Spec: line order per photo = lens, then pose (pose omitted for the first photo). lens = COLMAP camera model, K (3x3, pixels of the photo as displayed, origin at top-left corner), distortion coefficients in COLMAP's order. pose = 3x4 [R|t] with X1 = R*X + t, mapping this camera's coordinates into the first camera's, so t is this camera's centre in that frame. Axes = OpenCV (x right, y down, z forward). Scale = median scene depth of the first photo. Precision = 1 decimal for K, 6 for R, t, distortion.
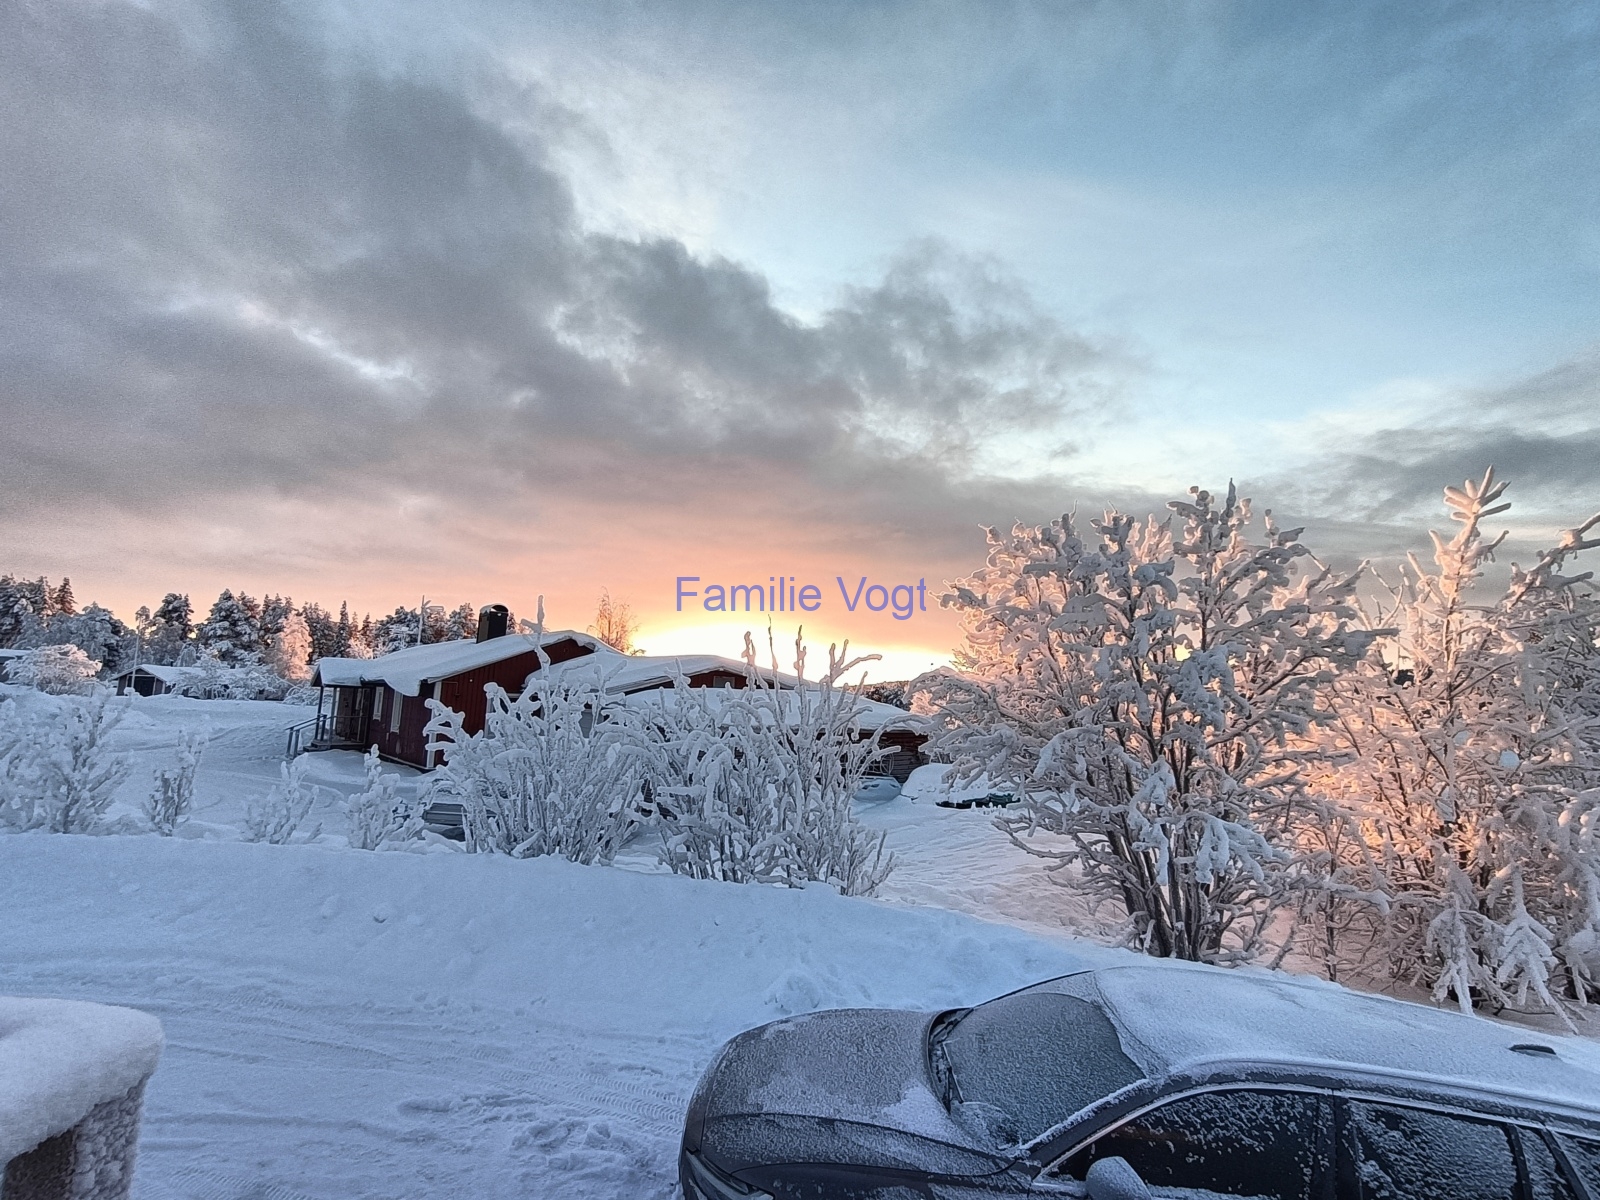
lens RADIAL K [[728.1, 0, 795.3], [0, 728.1, 603.1], [0, 0, 1]] dist [0.001965, -0.000975]
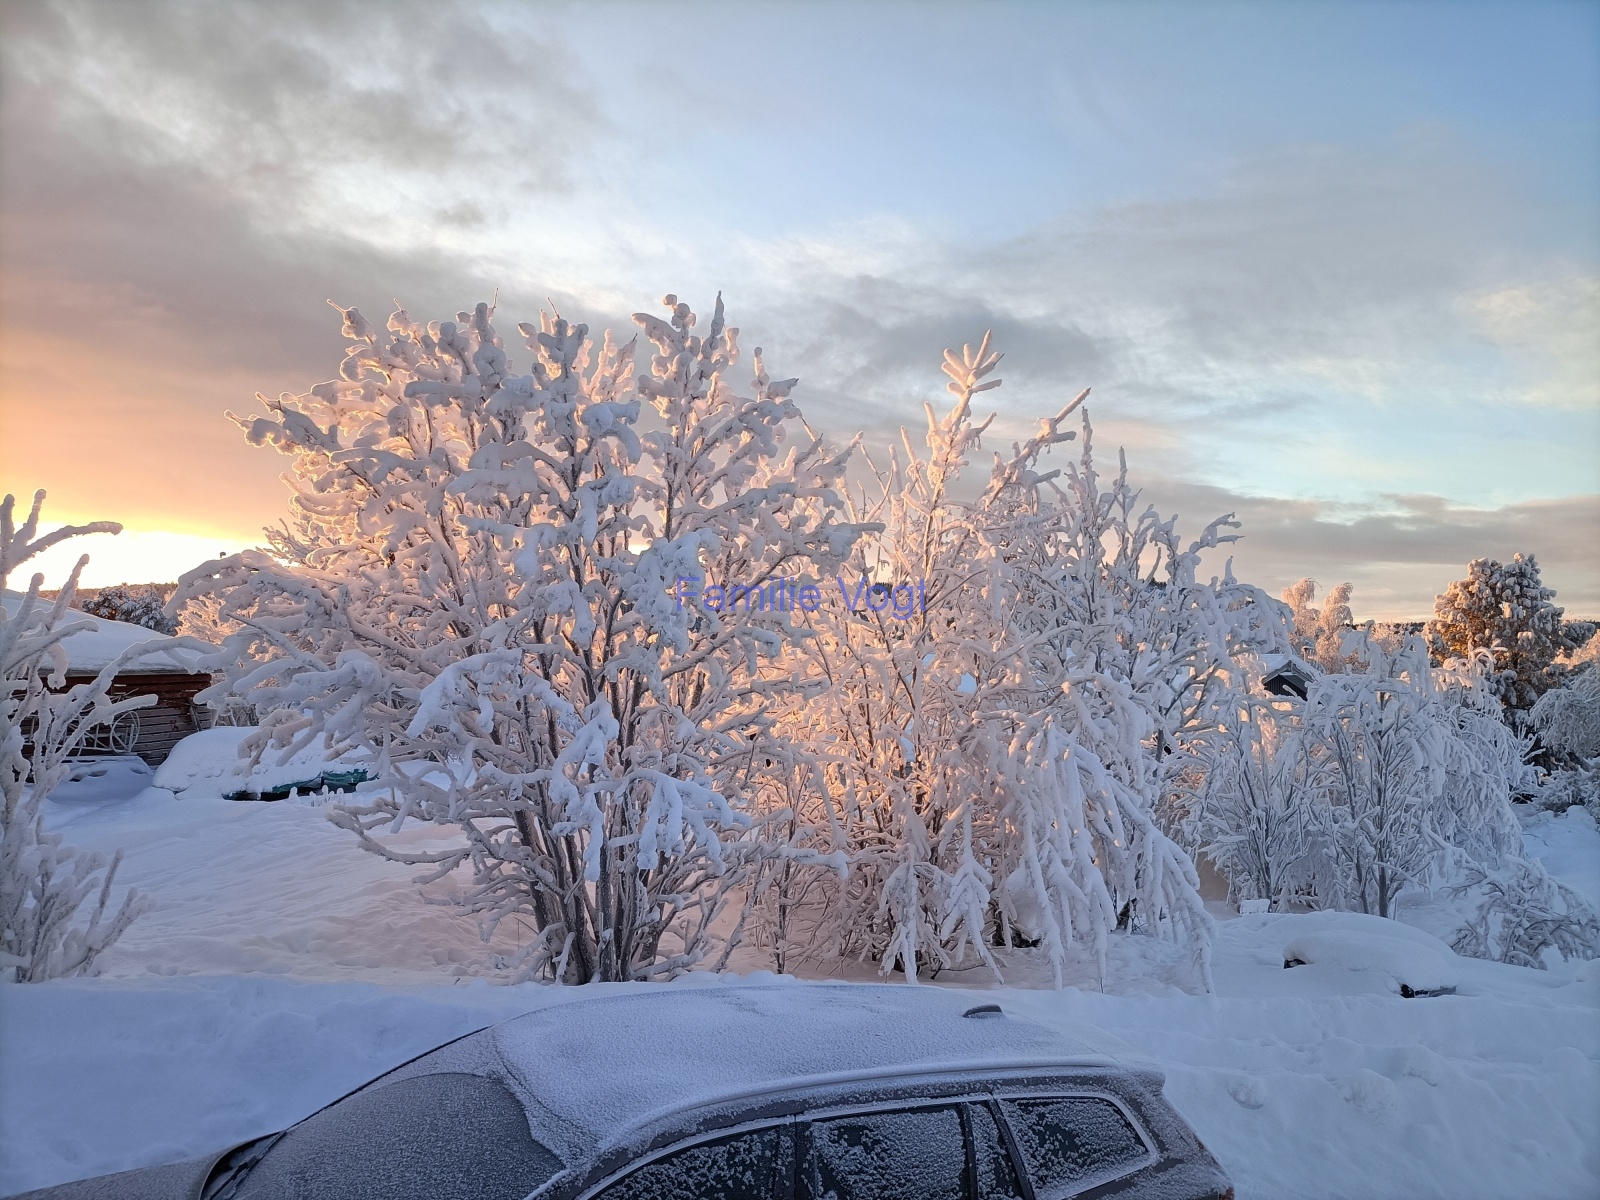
lens RADIAL K [[1172.0, 0, 802.8], [0, 1172.0, 604.9], [0, 0, 1]] dist [0.095823, -0.131627]
pose [[0.802035, 0.010677, 0.597182, 0.001890], [-0.082134, 0.992313, 0.092567, 0.011199], [-0.591603, -0.123291, 0.796746, 0.030356]]
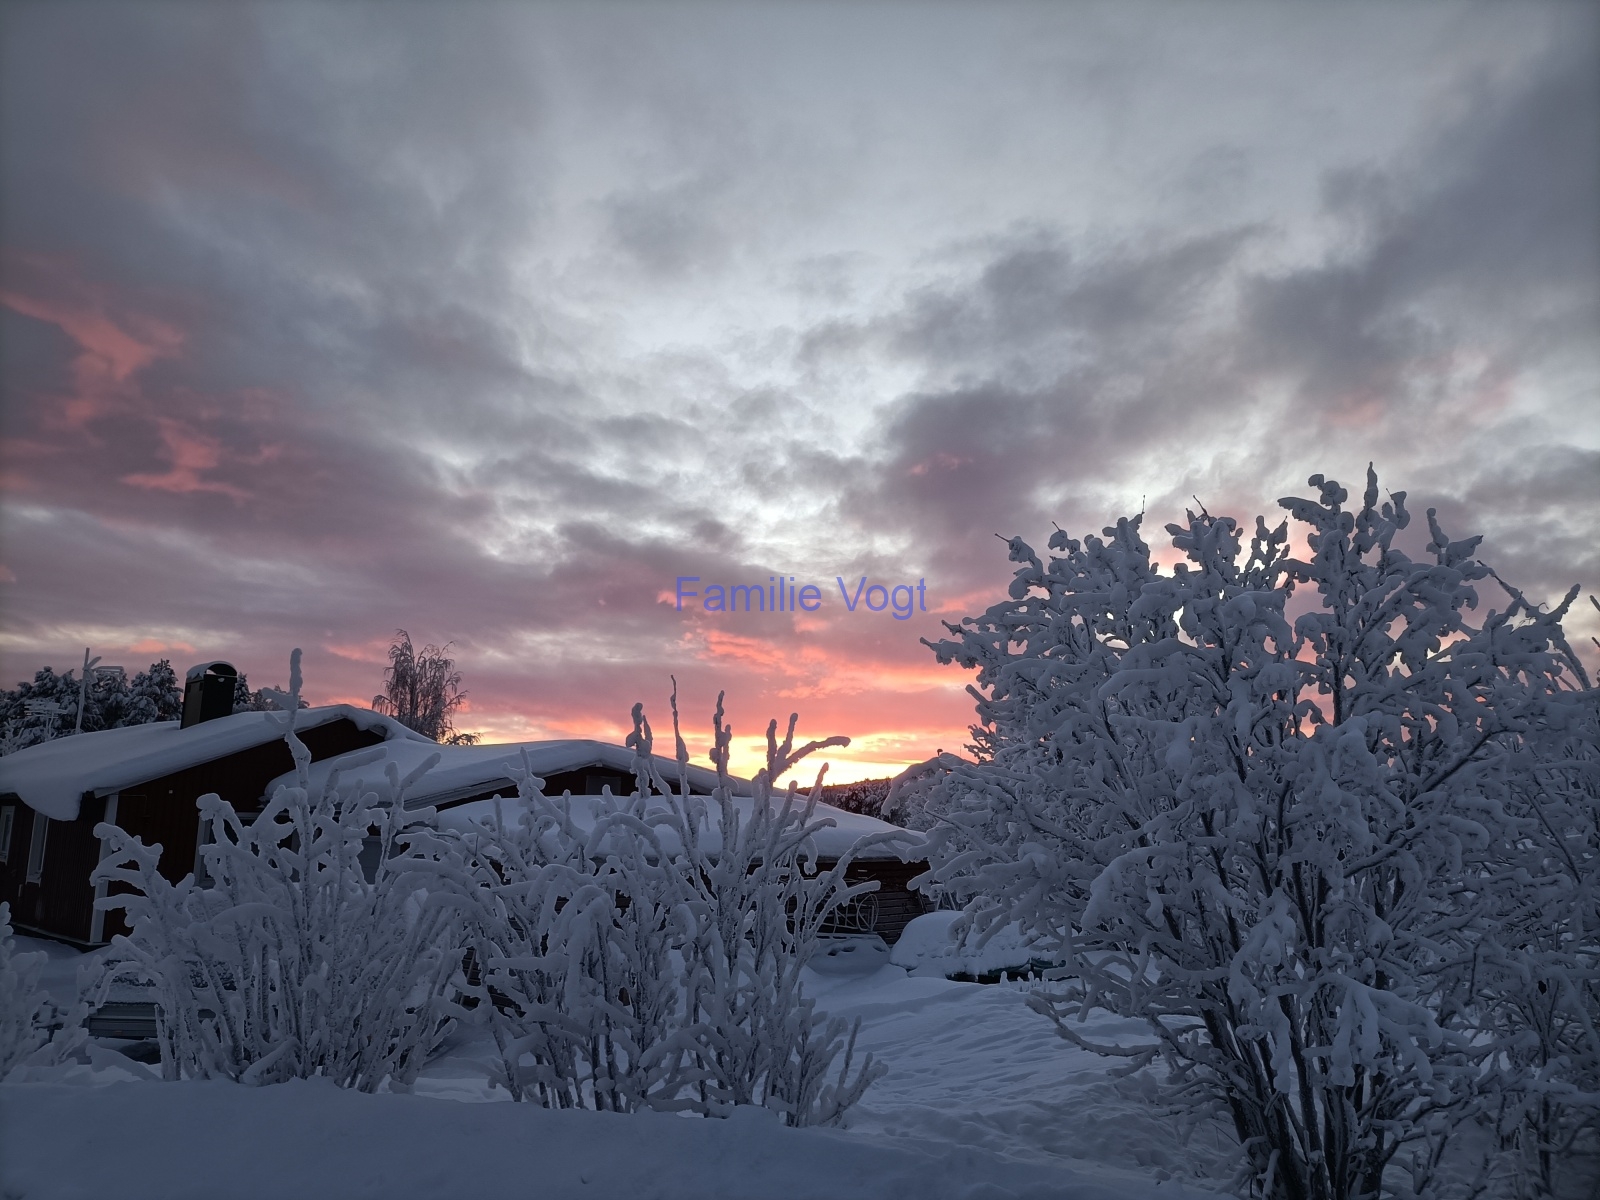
lens RADIAL K [[1172.0, 0, 802.8], [0, 1172.0, 604.9], [0, 0, 1]] dist [0.095823, -0.131627]
pose [[0.997601, -0.006258, 0.068948, 0.008606], [0.009142, 0.999093, -0.041589, -0.002131], [-0.068625, 0.042120, 0.996753, -0.031410]]
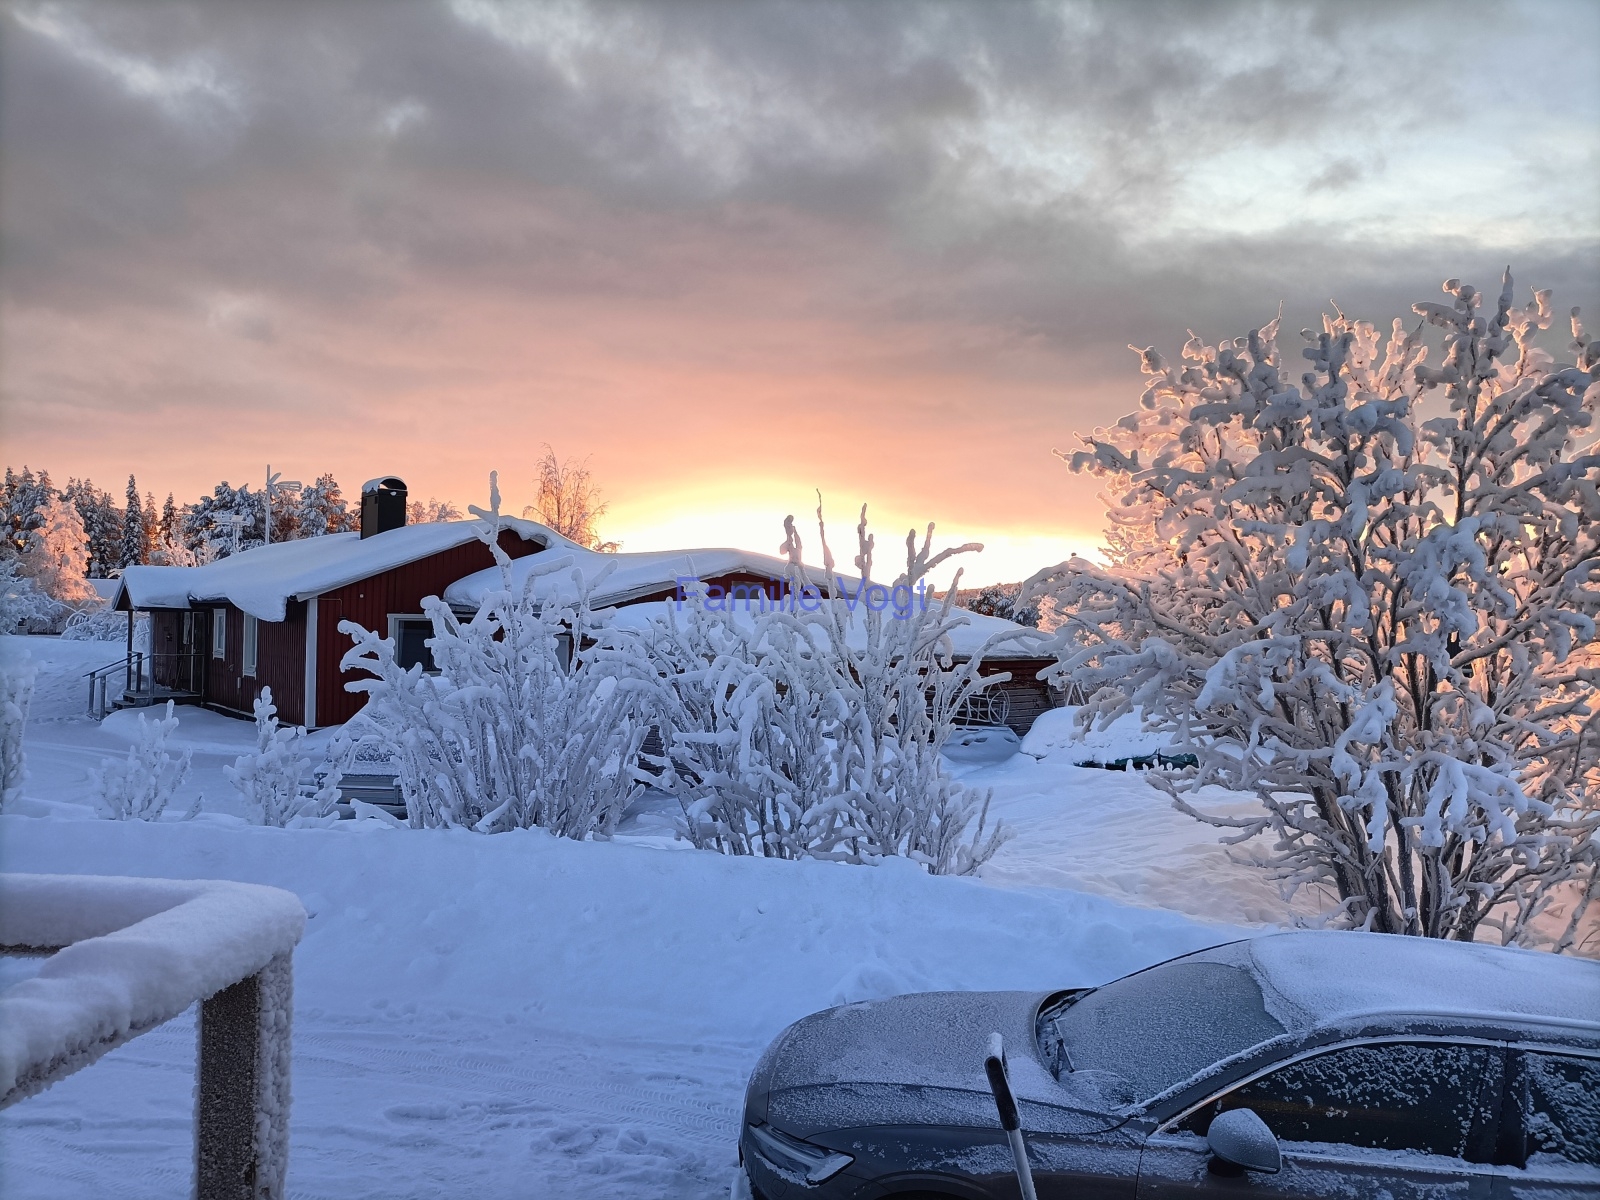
lens RADIAL K [[1173.4, 0, 793.4], [0, 1173.4, 604.0], [0, 0, 1]] dist [0.083519, -0.087750]
pose [[0.998399, -0.021803, -0.052198, -0.004640], [0.027933, 0.992412, 0.119743, -0.011602], [0.049192, -0.121009, 0.991432, -0.135550]]
